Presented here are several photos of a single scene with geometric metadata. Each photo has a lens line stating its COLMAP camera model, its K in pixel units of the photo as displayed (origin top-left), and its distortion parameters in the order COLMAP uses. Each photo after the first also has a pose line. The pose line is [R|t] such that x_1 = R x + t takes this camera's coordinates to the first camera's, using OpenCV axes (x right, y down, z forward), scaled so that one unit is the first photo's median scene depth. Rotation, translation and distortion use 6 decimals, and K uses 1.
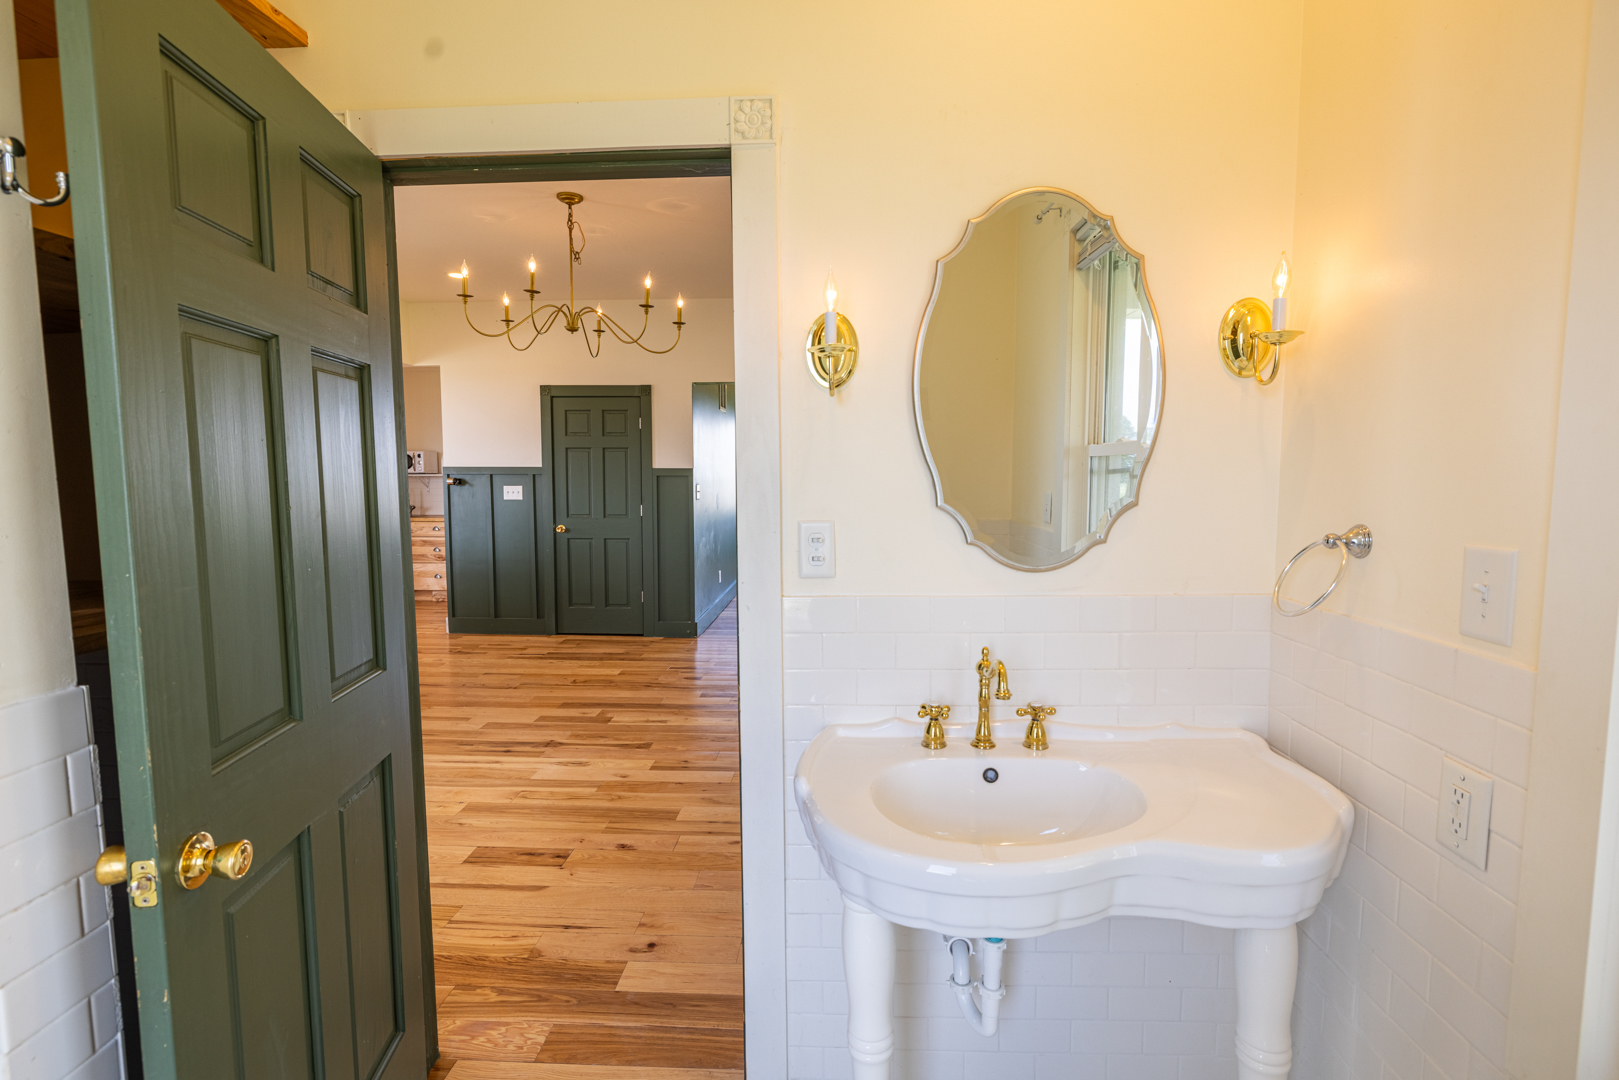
lens RADIAL K [[796.8, 0, 809.5], [0, 796.8, 540.0], [0, 0, 1]] dist [0.000237, 0.000047]
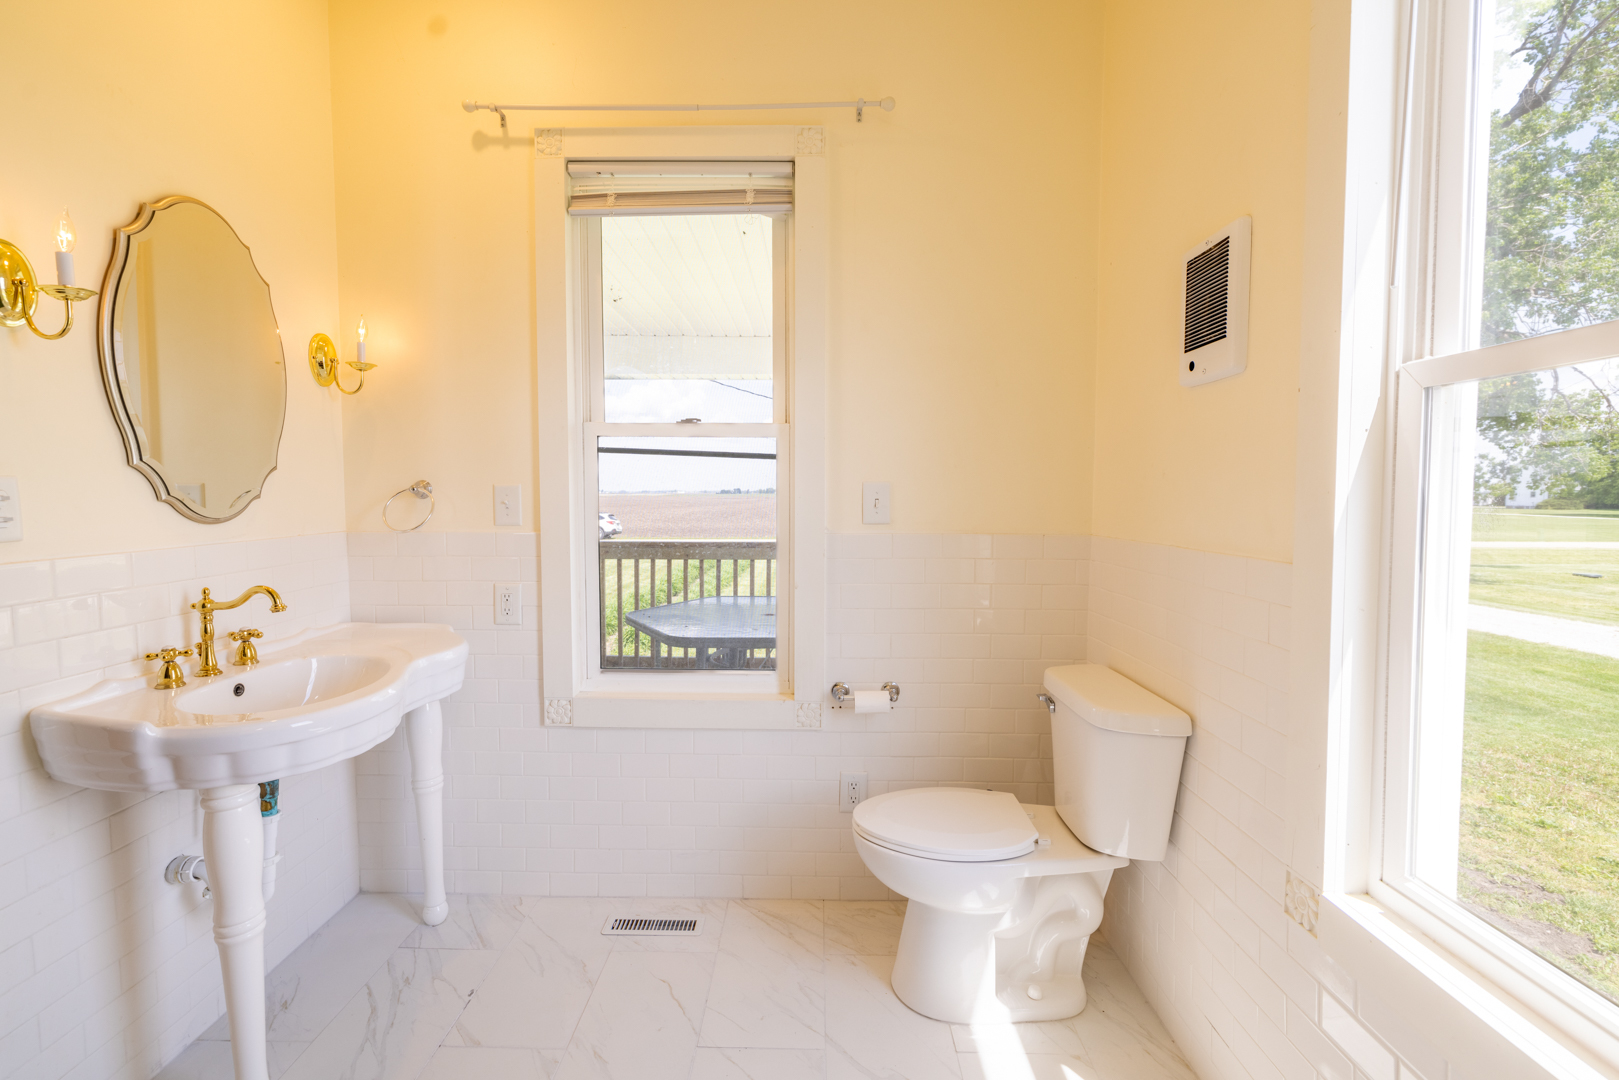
lens RADIAL K [[699.0, 0, 809.5], [0, 699.0, 540.0], [0, 0, 1]] dist [0.014991, 0.000307]
pose [[-0.050190, -0.058730, 0.997011, -0.914599], [0.092346, 0.993720, 0.063185, 0.091508], [-0.994461, 0.095242, -0.044451, 0.192775]]
